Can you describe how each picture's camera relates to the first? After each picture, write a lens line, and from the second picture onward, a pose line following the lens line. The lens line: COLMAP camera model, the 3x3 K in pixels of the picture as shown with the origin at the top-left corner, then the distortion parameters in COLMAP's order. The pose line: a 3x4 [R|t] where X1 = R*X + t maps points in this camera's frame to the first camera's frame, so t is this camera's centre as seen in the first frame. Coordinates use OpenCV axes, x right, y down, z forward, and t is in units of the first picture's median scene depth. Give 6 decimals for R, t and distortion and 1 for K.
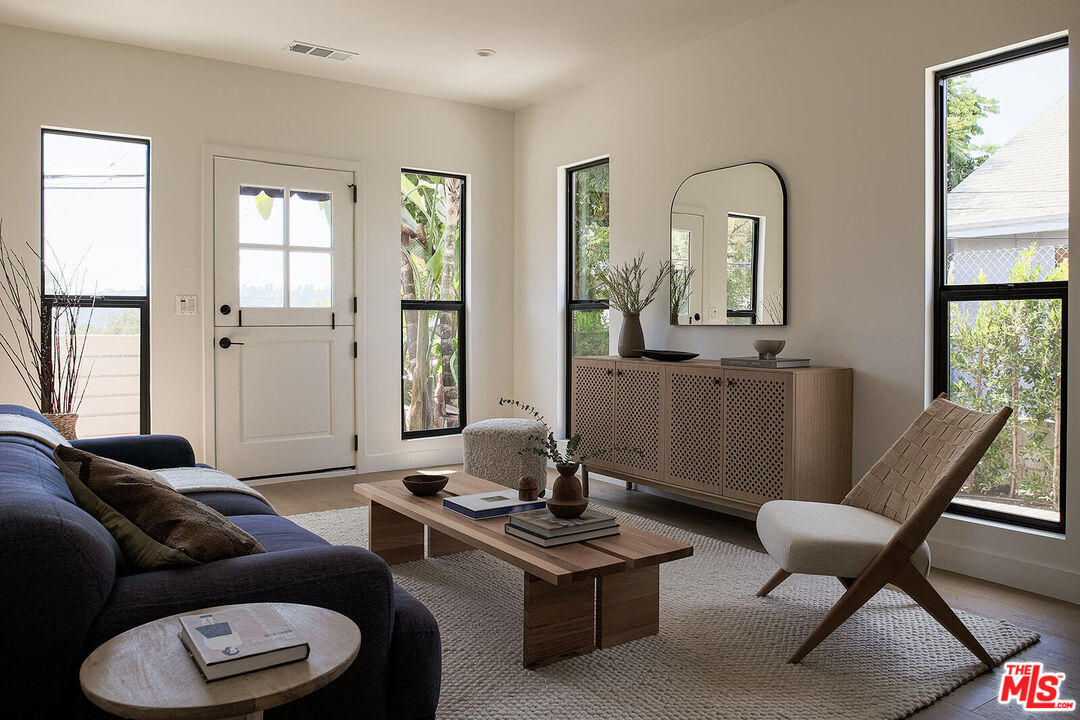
lens RADIAL K [[833.3, 0, 501.9], [0, 833.3, 343.0], [0, 0, 1]] dist [-0.035887, 0.008639]
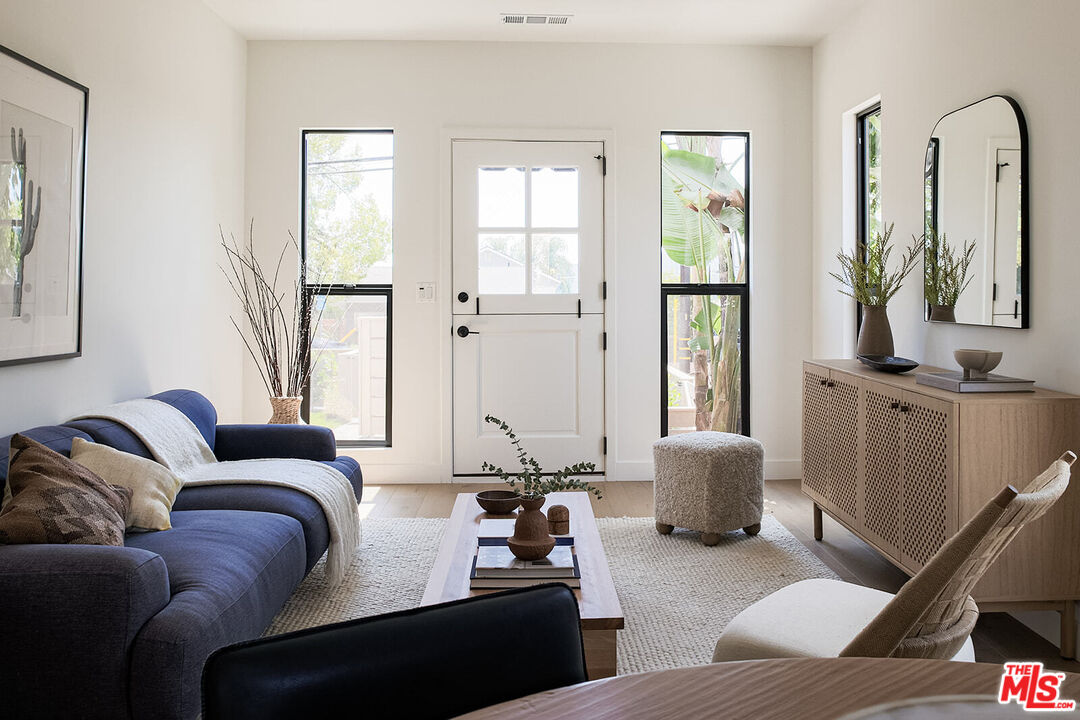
lens RADIAL K [[974.3, 0, 524.0], [0, 974.3, 298.4], [0, 0, 1]] dist [-0.072798, -0.000607]
pose [[0.841532, 0.003075, -0.540198, 0.368116], [-0.010962, 0.999875, -0.011386, -0.028829], [0.540096, 0.015503, 0.841461, 0.092044]]
